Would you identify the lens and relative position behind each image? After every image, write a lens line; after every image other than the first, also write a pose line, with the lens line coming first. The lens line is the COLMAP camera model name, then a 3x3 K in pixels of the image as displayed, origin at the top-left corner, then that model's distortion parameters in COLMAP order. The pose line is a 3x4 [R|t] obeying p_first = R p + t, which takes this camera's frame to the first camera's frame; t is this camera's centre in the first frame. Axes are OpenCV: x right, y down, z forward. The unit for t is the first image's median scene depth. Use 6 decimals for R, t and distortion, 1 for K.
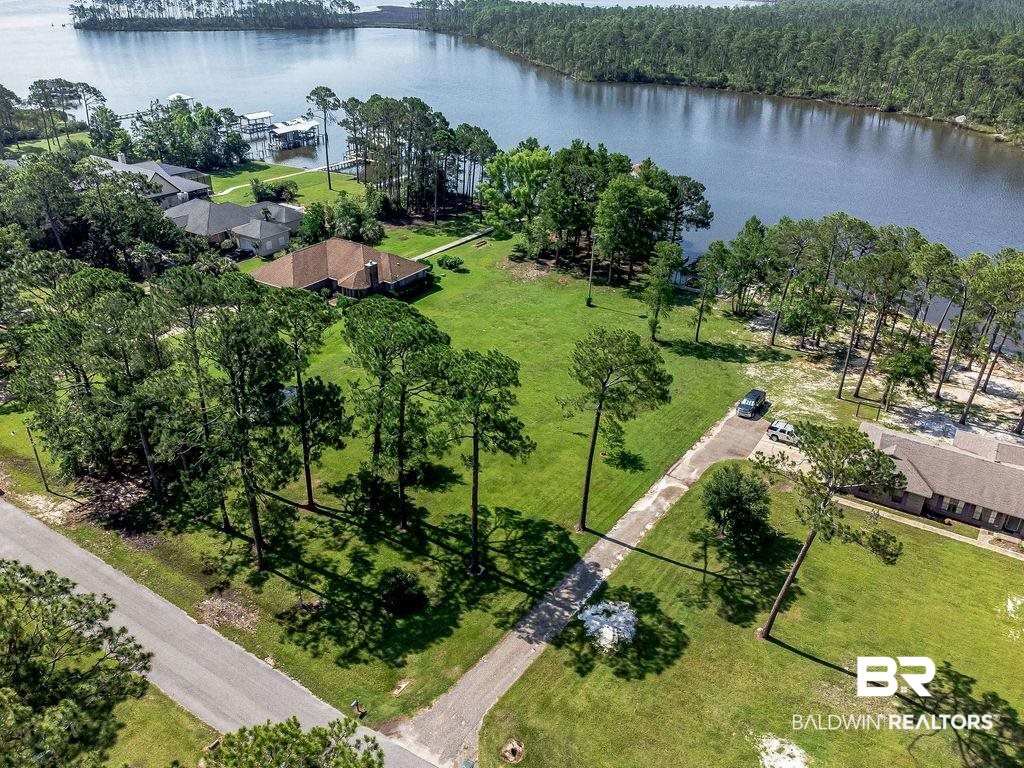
lens RADIAL K [[778.8, 0, 512.0], [0, 778.8, 384.0], [0, 0, 1]] dist [0.019237, -0.005691]
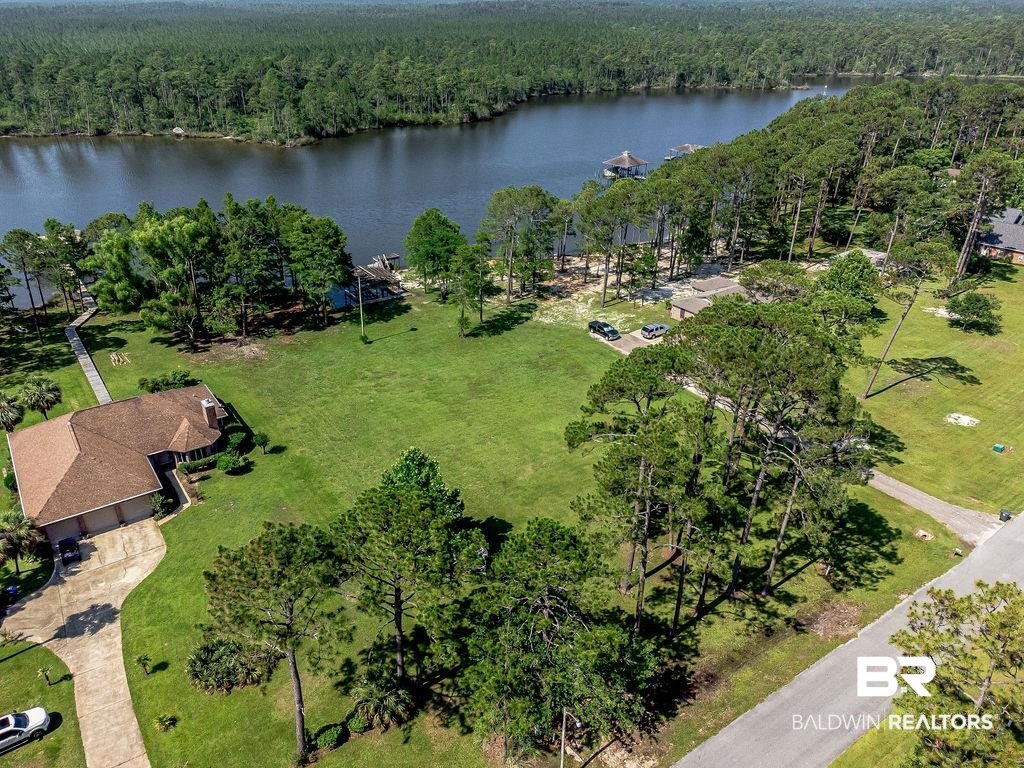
lens RADIAL K [[759.4, 0, 512.0], [0, 759.4, 384.0], [0, 0, 1]] dist [0.005817, 0.015708]
pose [[0.376674, -0.430323, 0.820328, -1.061733], [0.440236, 0.862317, 0.250204, -0.362598], [-0.815051, 0.266892, 0.514256, 0.655021]]
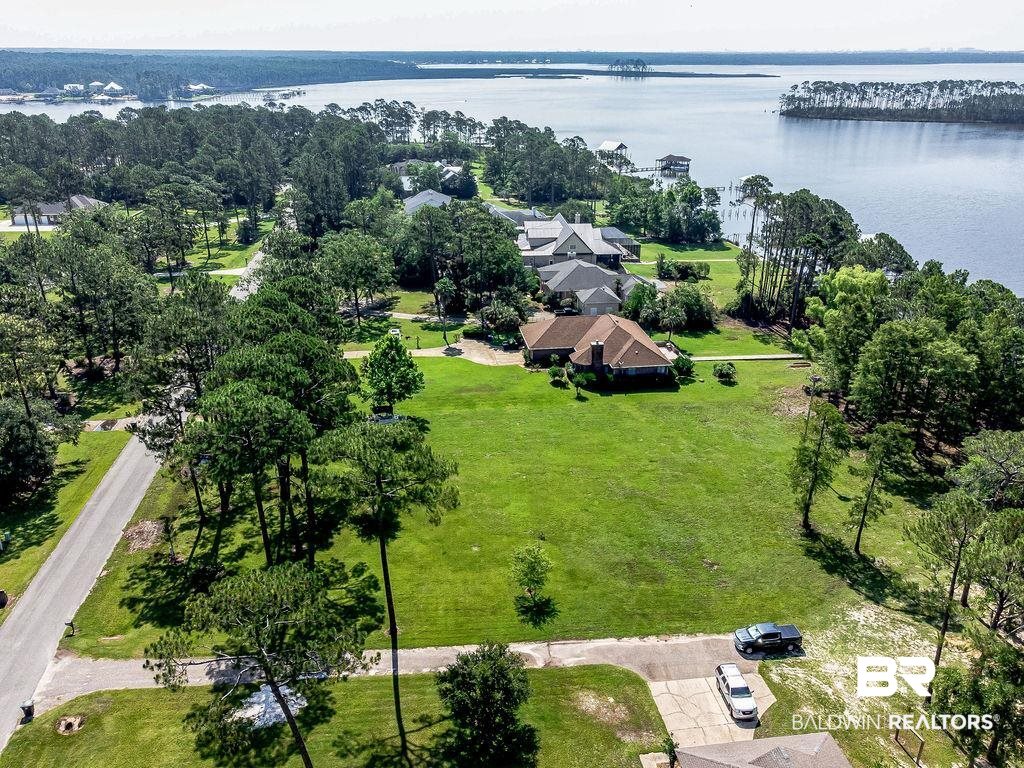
lens RADIAL K [[814.0, 0, 523.1], [0, 814.0, 383.6], [0, 0, 1]] dist [-0.044163, 0.100177]
pose [[0.661761, 0.278902, -0.695907, 0.791645], [-0.353678, 0.934585, 0.038234, -0.183809], [0.661048, 0.220825, 0.717113, 0.352044]]
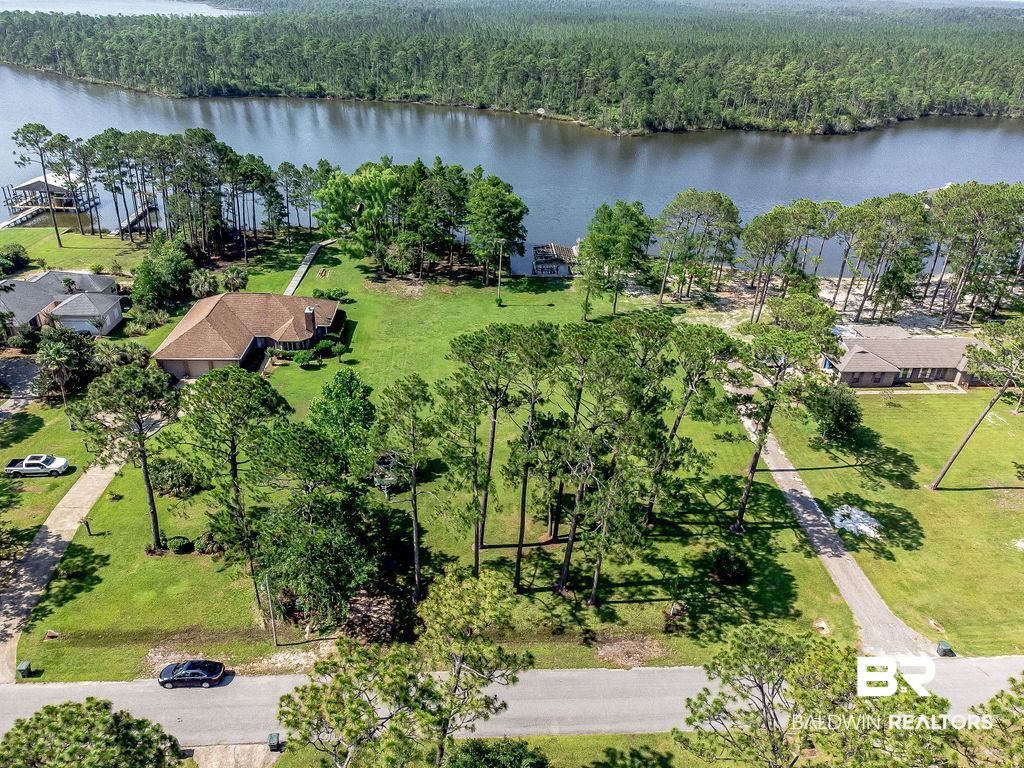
lens RADIAL K [[759.4, 0, 512.0], [0, 759.4, 384.0], [0, 0, 1]] dist [0.005817, 0.015708]
pose [[0.806223, -0.261712, 0.530576, -0.793937], [0.260343, 0.962274, 0.079055, -0.129377], [-0.531249, 0.074395, 0.843943, 0.210607]]
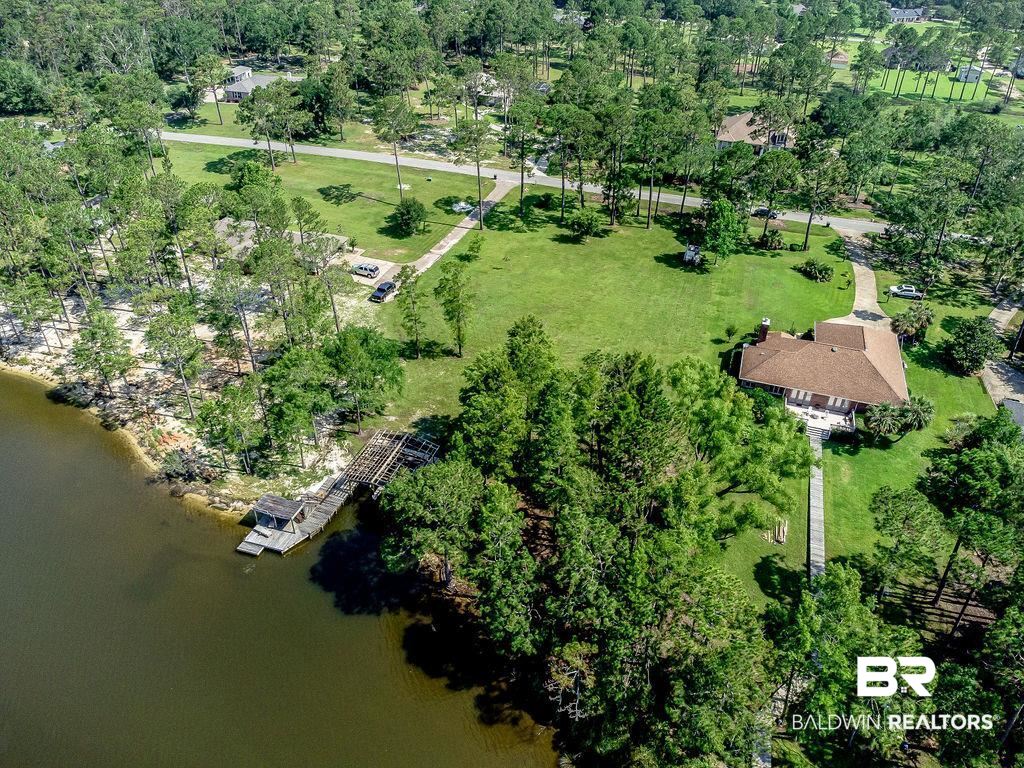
lens RADIAL K [[778.8, 0, 512.0], [0, 778.8, 384.0], [0, 0, 1]] dist [0.019237, -0.005691]
pose [[-0.963064, 0.106295, -0.247406, 0.574635], [-0.168409, 0.479155, 0.861422, -1.426522], [0.210110, 0.871270, -0.443556, 2.318883]]
